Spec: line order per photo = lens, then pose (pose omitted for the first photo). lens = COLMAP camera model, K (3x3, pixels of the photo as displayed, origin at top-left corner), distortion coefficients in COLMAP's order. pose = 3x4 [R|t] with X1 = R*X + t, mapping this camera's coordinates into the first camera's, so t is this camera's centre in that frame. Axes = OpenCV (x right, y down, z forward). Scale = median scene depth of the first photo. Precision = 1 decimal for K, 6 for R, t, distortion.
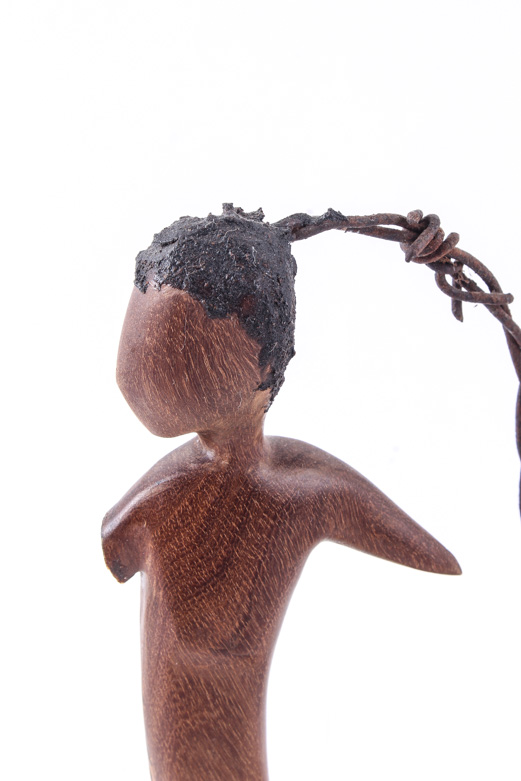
lens RADIAL K [[2007.0, 0, 260.5], [0, 2007.0, 390.5], [0, 0, 1]] dist [0.056162, 0.173083]
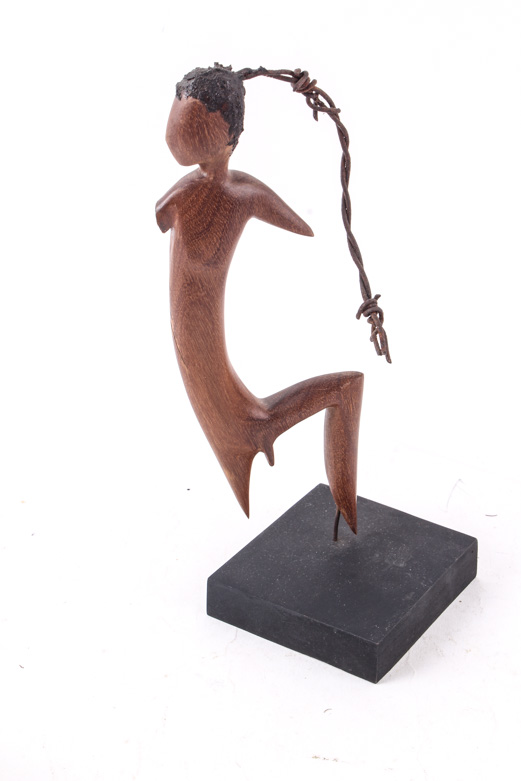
lens RADIAL K [[1443.8, 0, 260.5], [0, 1443.8, 390.5], [0, 0, 1]] dist [0.005711, -0.064514]
pose [[0.998251, 0.019356, 0.055865, -0.048421], [-0.025885, 0.992602, 0.118619, 0.078058], [-0.053156, -0.119858, 0.991367, -0.650230]]
